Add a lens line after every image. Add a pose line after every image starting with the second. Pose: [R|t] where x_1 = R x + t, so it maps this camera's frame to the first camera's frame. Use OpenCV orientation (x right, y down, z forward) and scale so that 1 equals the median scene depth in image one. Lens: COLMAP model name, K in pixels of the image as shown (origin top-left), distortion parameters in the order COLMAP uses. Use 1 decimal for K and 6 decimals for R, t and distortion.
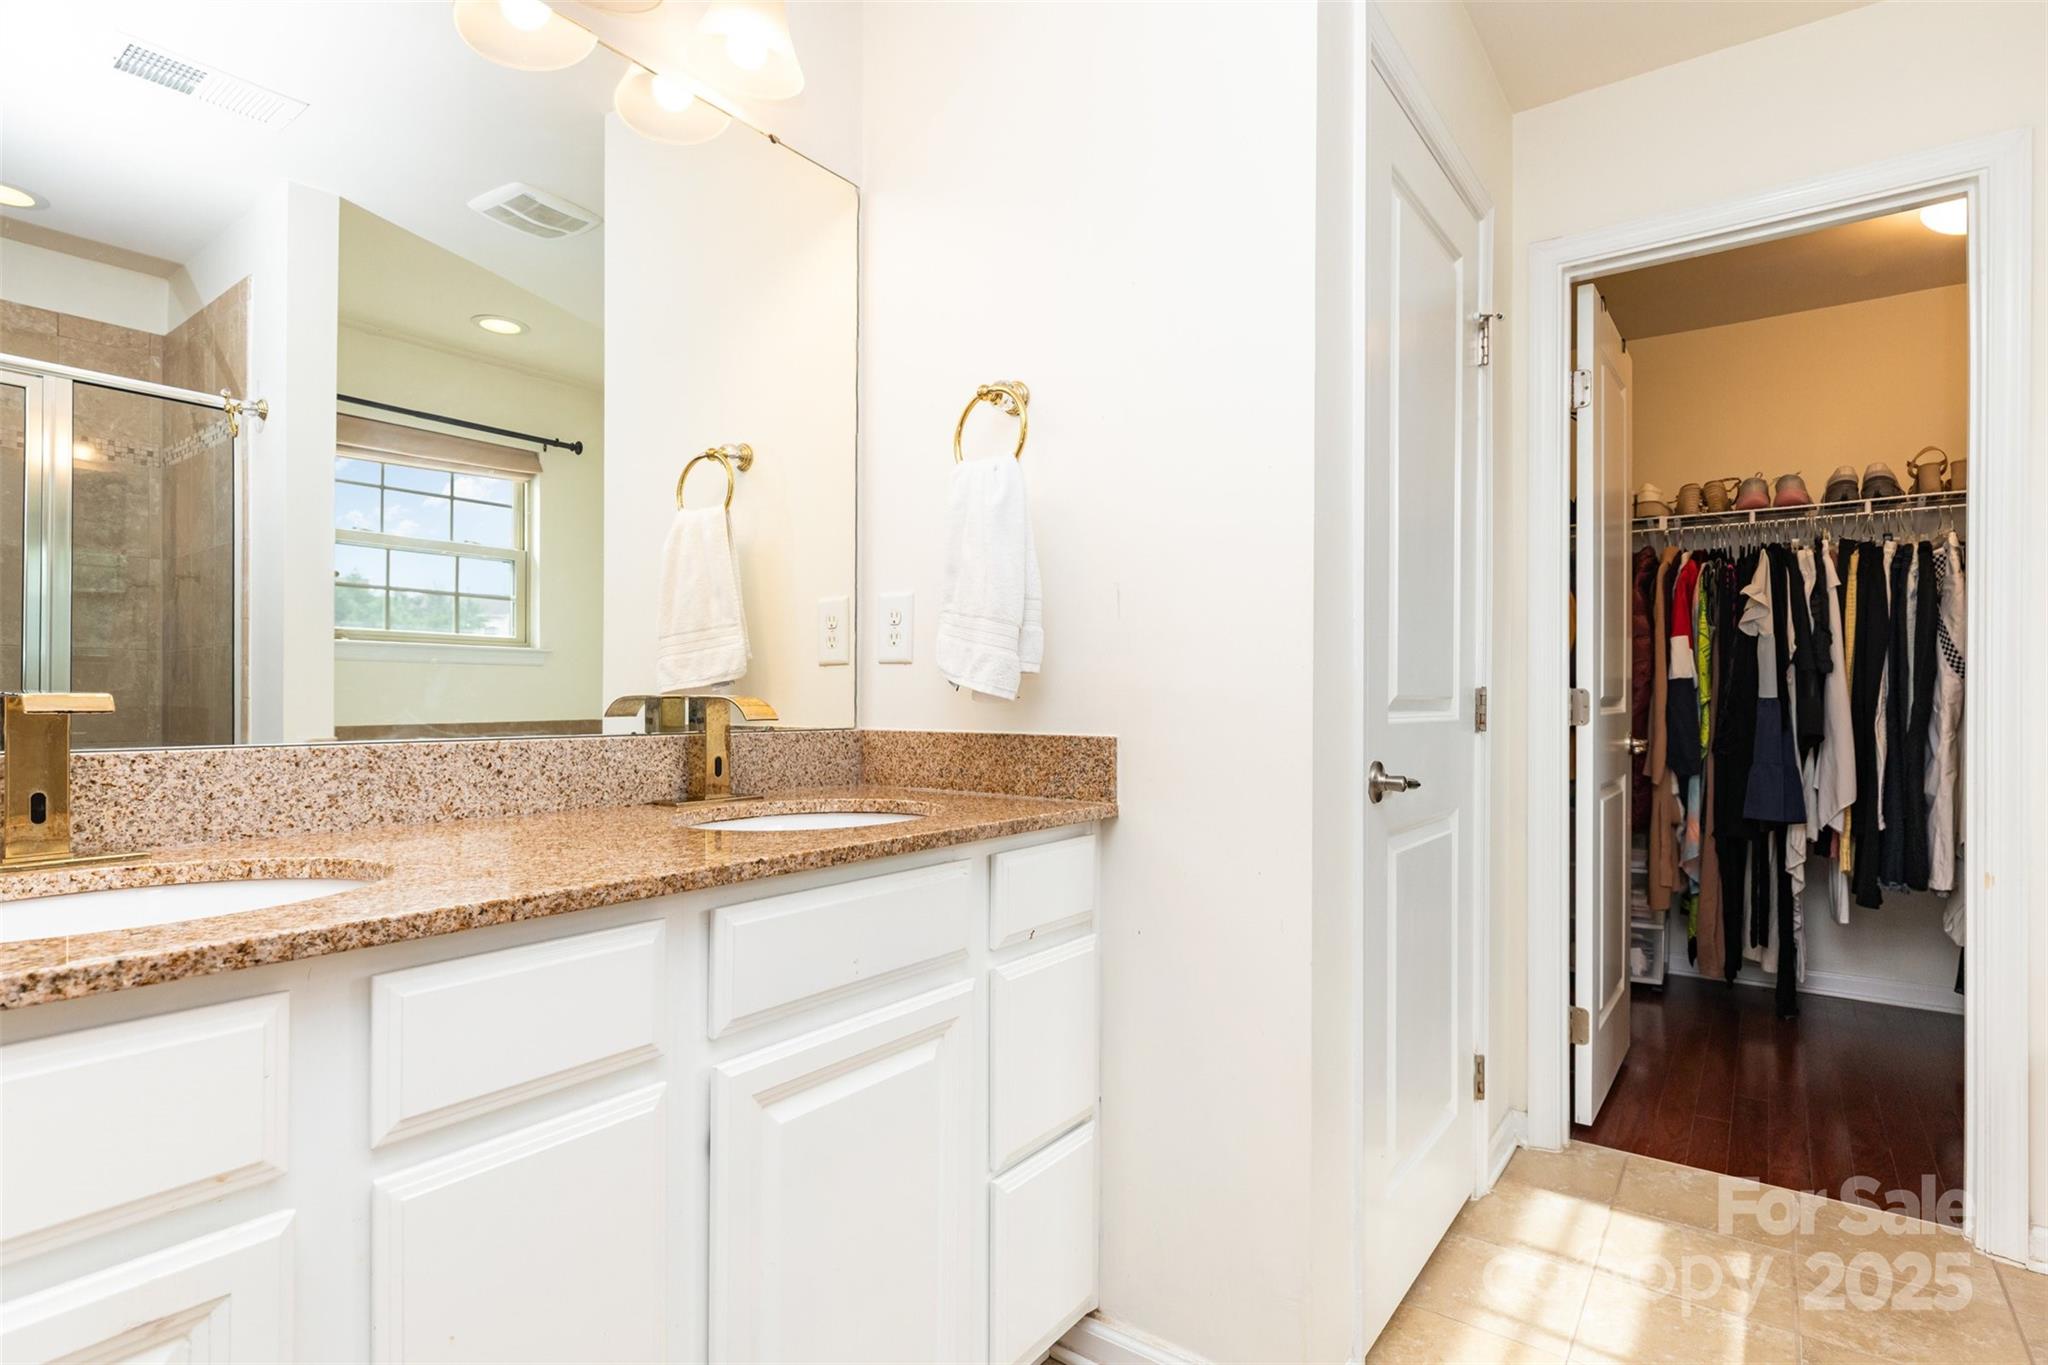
lens RADIAL K [[1020.2, 0, 1019.3], [0, 1020.2, 694.0], [0, 0, 1]] dist [-0.000779, 0.000223]
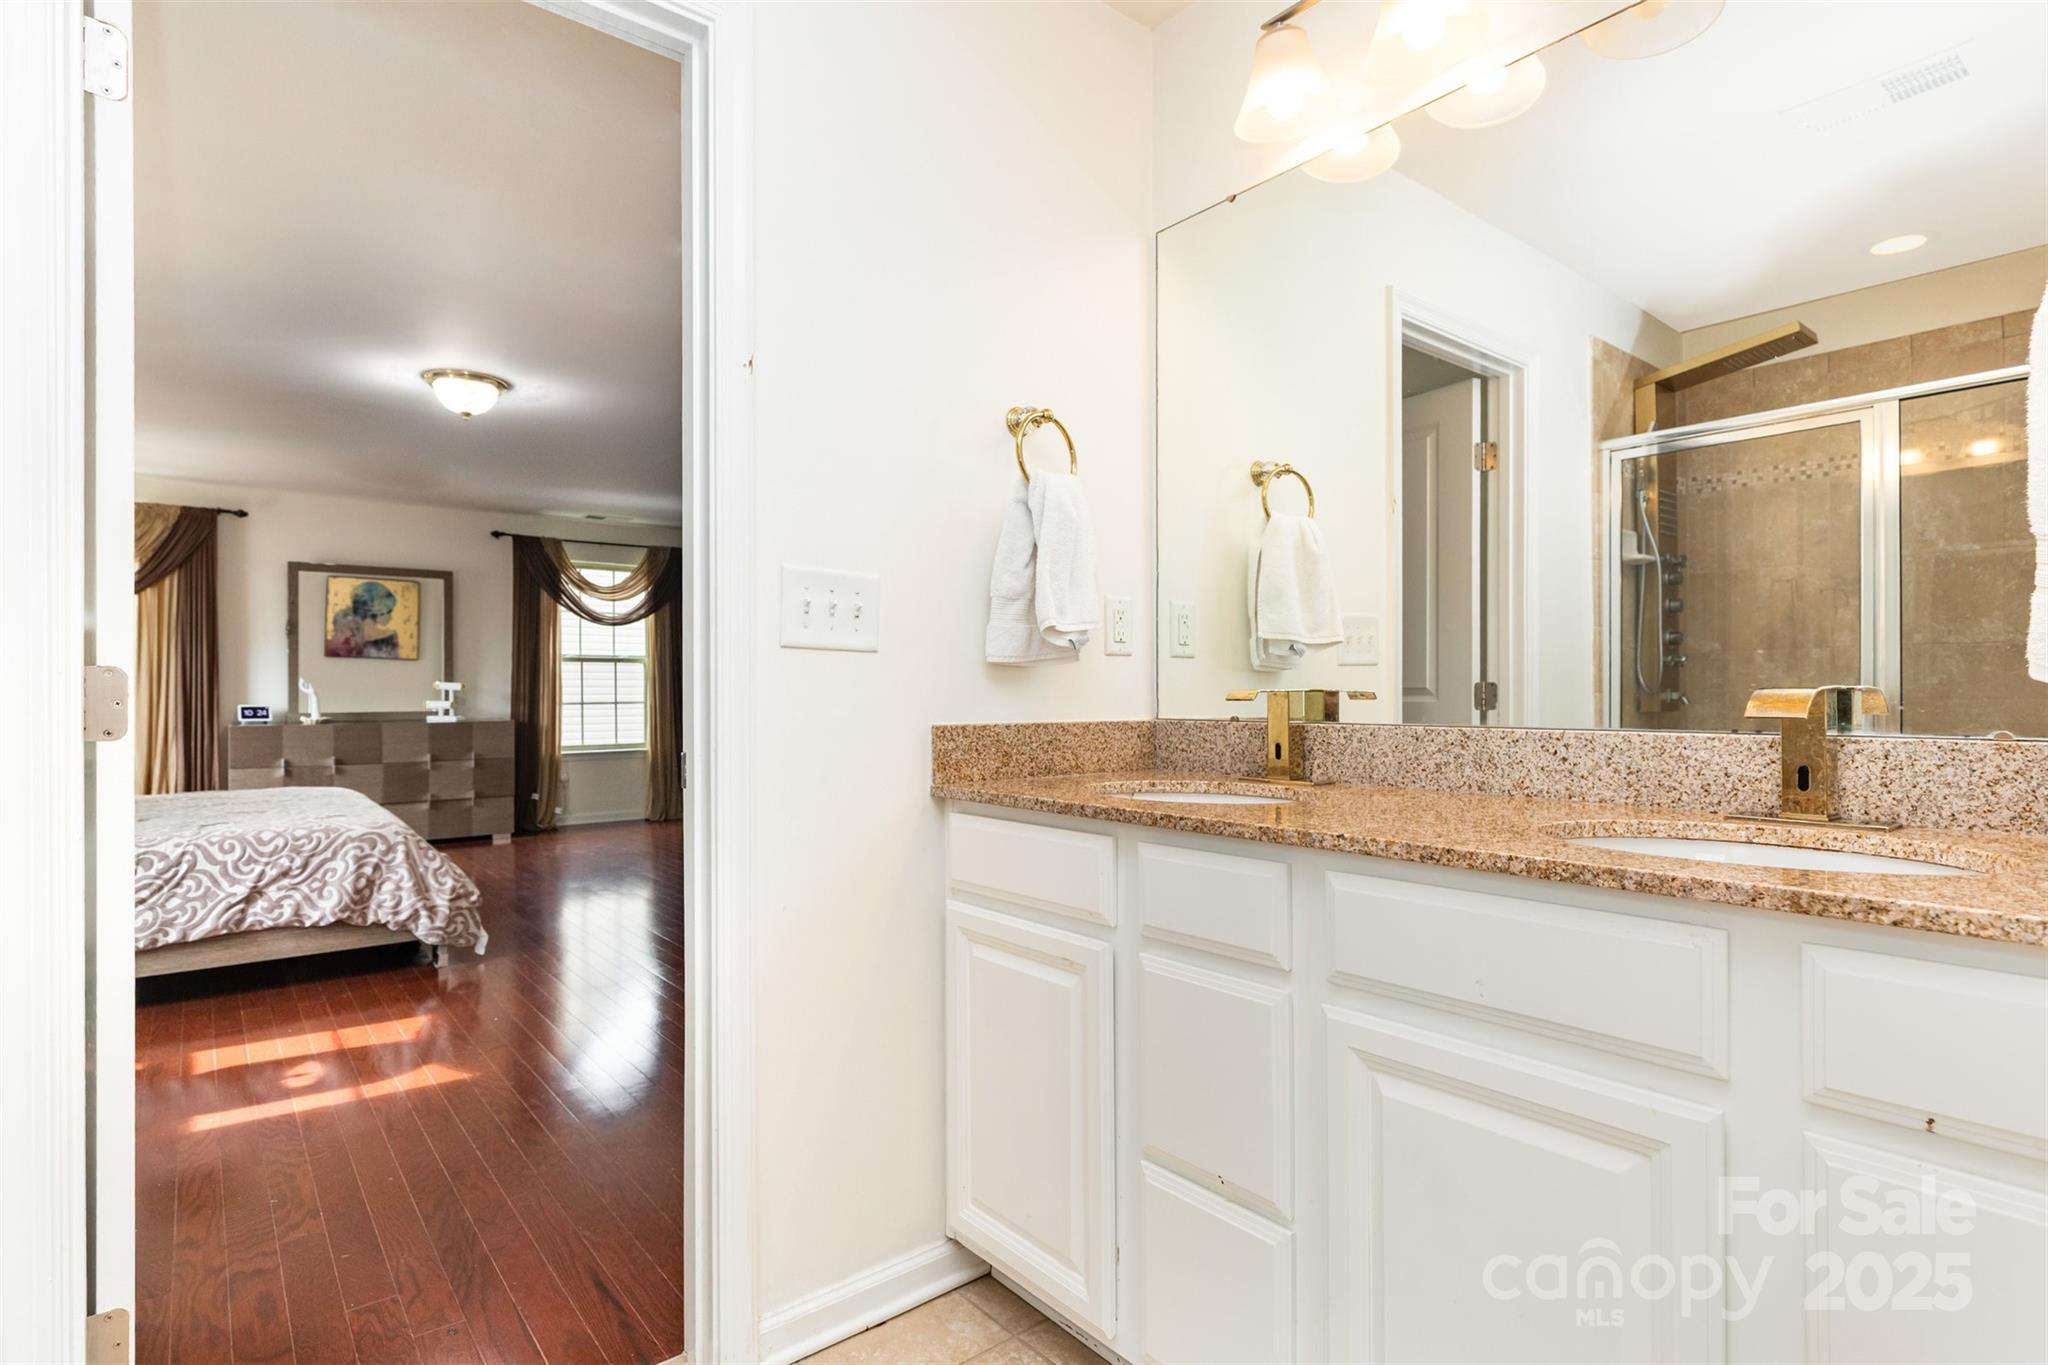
lens RADIAL K [[1020.2, 0, 1019.3], [0, 1020.2, 694.0], [0, 0, 1]] dist [-0.000779, 0.000223]
pose [[-0.247816, -0.002552, -0.968804, 0.767290], [0.006113, 0.999973, -0.004198, 0.008579], [0.968788, -0.006963, -0.247793, 0.783218]]
